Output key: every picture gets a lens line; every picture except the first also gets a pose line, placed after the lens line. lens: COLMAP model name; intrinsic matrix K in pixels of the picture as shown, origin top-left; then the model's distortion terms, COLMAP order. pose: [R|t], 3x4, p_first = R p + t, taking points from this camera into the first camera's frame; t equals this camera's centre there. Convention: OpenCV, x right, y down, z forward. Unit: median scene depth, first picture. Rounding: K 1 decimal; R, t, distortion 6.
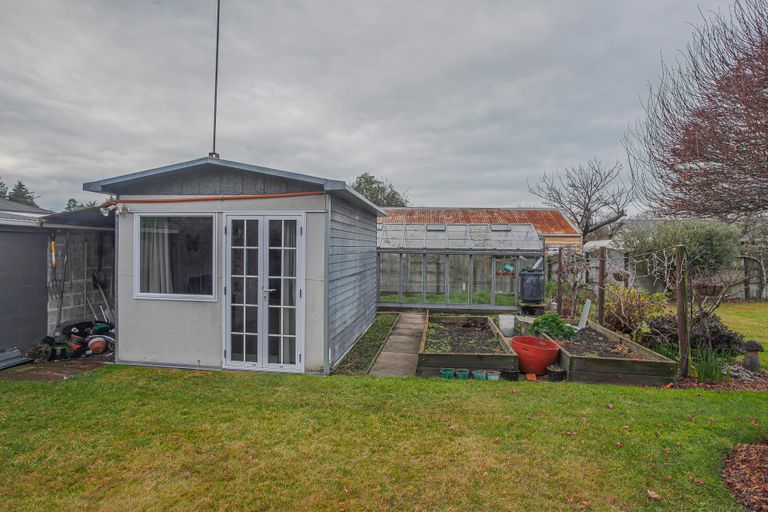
lens RADIAL K [[410.5, 0, 385.3], [0, 410.5, 253.7], [0, 0, 1]] dist [0.001196, 0.000355]
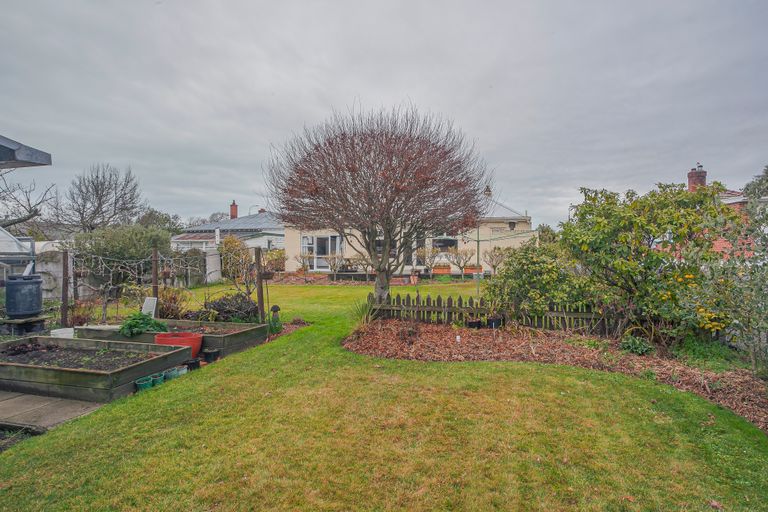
lens RADIAL K [[410.5, 0, 386.3], [0, 410.5, 254.0], [0, 0, 1]] dist [0.001196, 0.000355]
pose [[0.188365, -0.017201, 0.981948, -0.659374], [0.023741, 0.999634, 0.012956, -0.002035], [-0.981812, 0.020872, 0.188705, 0.276708]]
